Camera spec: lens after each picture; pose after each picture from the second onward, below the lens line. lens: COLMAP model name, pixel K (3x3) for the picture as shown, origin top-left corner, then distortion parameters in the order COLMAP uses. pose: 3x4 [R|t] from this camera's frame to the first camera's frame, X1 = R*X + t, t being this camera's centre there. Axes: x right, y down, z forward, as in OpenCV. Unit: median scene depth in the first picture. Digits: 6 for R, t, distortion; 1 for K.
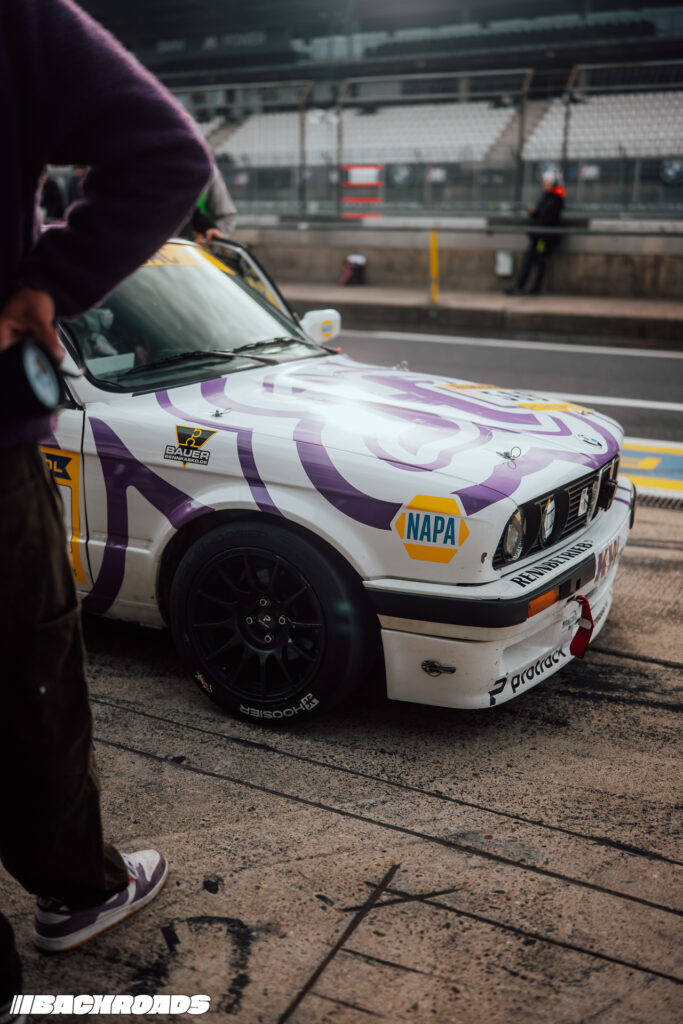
lens RADIAL K [[1005.9, 0, 341.9], [0, 1005.9, 511.9], [0, 0, 1]] dist [0.002737, 0.000000]
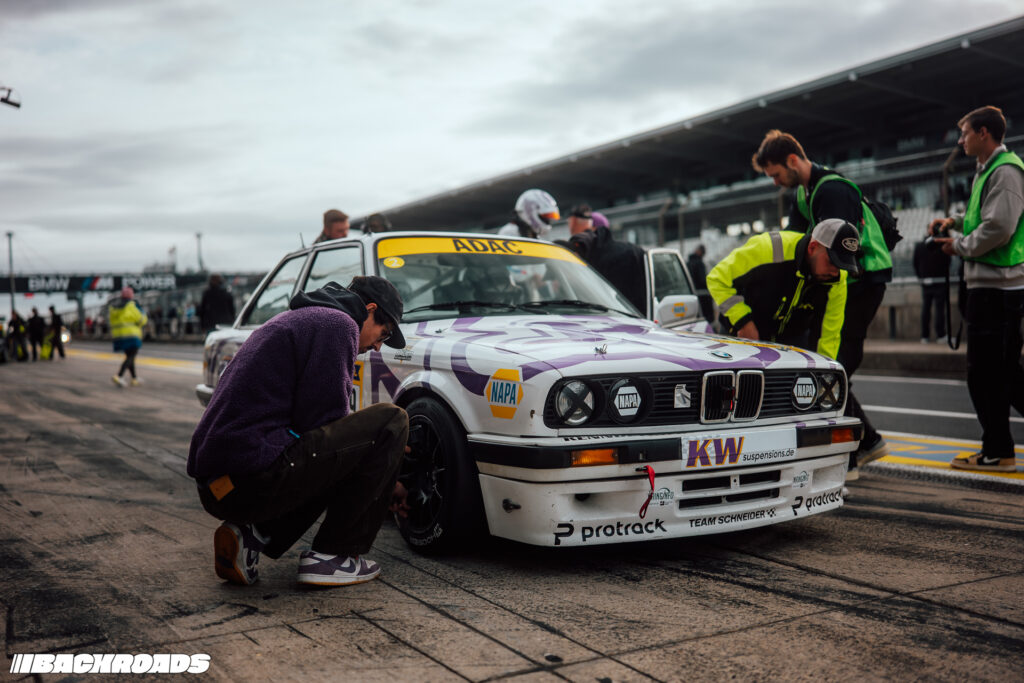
lens RADIAL K [[1005.9, 0, 510.0], [0, 1005.9, 340.1], [0, 0, 1]] dist [0.002737, 0.000000]
pose [[0.838499, -0.022311, -0.544447, 0.810212], [-0.119627, 0.967249, -0.223874, 0.242647], [0.531610, 0.252848, 0.808368, -0.087497]]
